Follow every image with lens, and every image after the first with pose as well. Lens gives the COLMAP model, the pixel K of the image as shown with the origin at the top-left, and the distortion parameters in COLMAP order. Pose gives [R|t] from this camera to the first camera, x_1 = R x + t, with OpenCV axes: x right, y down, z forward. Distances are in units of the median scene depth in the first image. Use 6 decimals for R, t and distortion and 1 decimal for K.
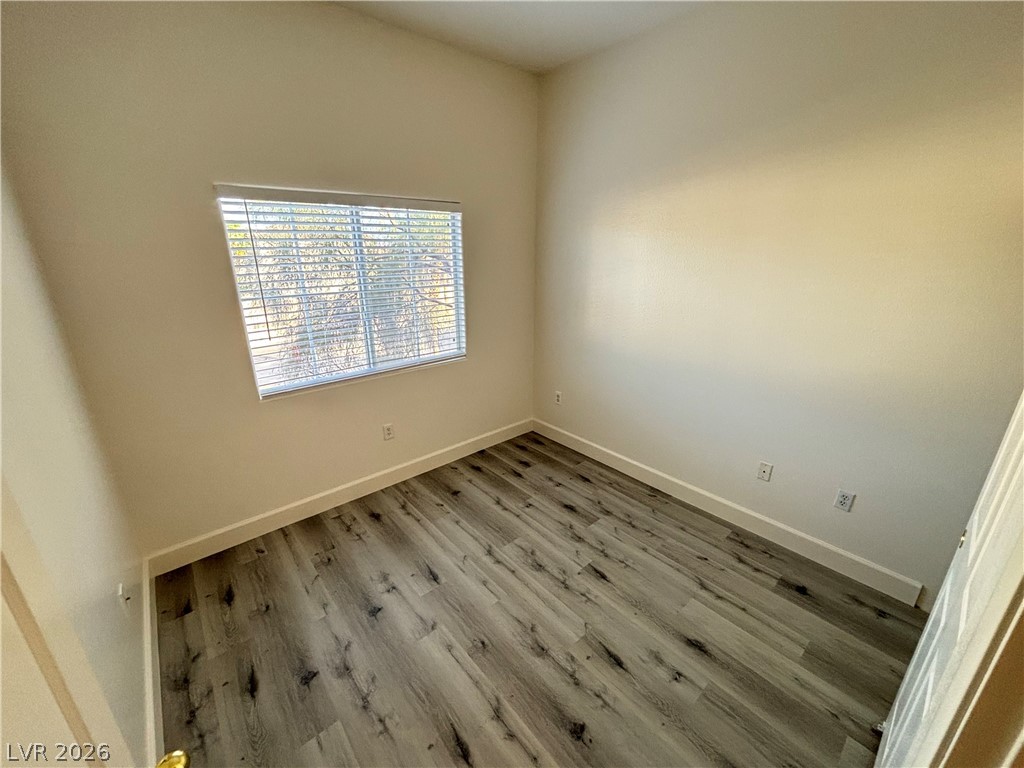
lens RADIAL K [[415.2, 0, 505.7], [0, 415.2, 380.1], [0, 0, 1]] dist [0.002840, 0.000582]
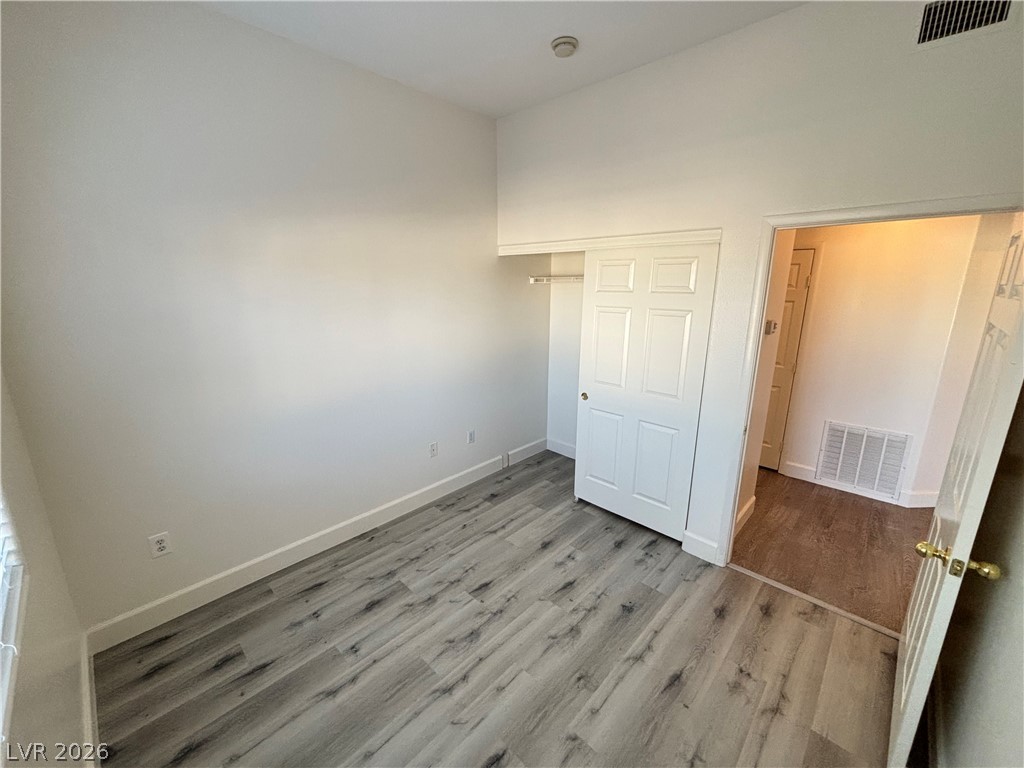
lens RADIAL K [[415.2, 0, 518.6], [0, 415.2, 382.7], [0, 0, 1]] dist [0.002840, 0.000582]
pose [[-0.103023, -0.242527, 0.964659, -0.651851], [0.310858, 0.913392, 0.262836, -0.247082], [-0.944856, 0.326950, -0.018708, 0.737442]]
